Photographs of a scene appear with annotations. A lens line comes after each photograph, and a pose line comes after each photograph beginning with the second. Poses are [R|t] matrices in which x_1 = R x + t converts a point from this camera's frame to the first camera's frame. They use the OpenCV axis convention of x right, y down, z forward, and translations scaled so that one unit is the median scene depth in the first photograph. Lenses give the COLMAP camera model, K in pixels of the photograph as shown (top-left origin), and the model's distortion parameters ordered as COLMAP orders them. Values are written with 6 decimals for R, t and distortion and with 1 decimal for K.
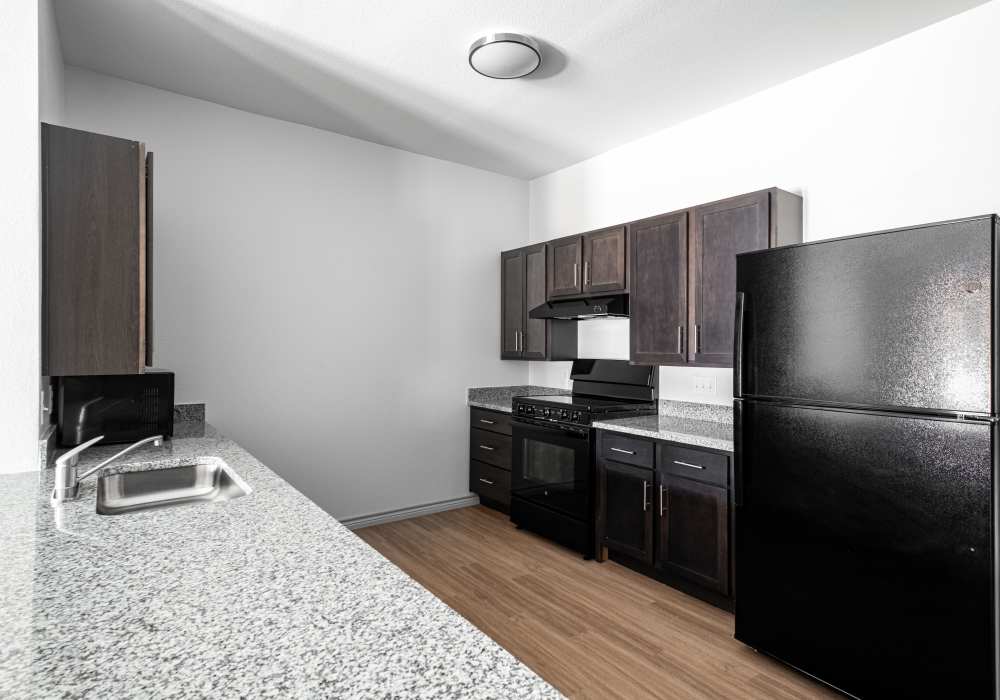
lens RADIAL K [[533.8, 0, 500.0], [0, 533.8, 350.0], [0, 0, 1]] dist [-0.000658, -0.000065]
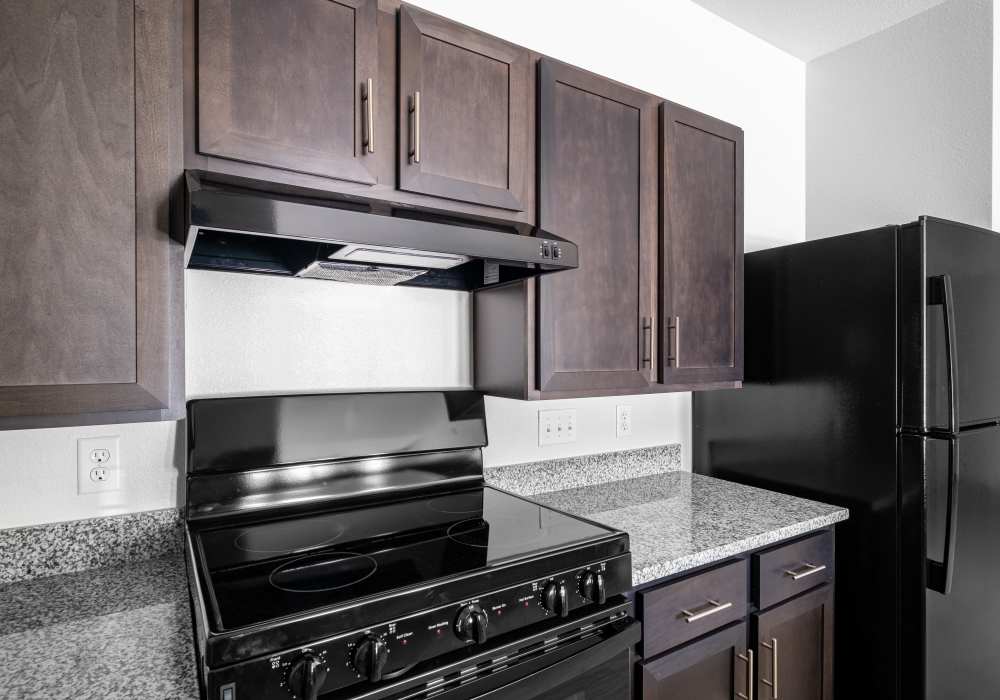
lens RADIAL K [[533.8, 0, 500.0], [0, 533.8, 350.0], [0, 0, 1]] dist [-0.000658, -0.000065]
pose [[0.071325, -0.004471, 0.997443, -0.162549], [0.005177, 0.999978, 0.004112, -0.013229], [-0.997440, 0.004871, 0.071347, 0.997601]]
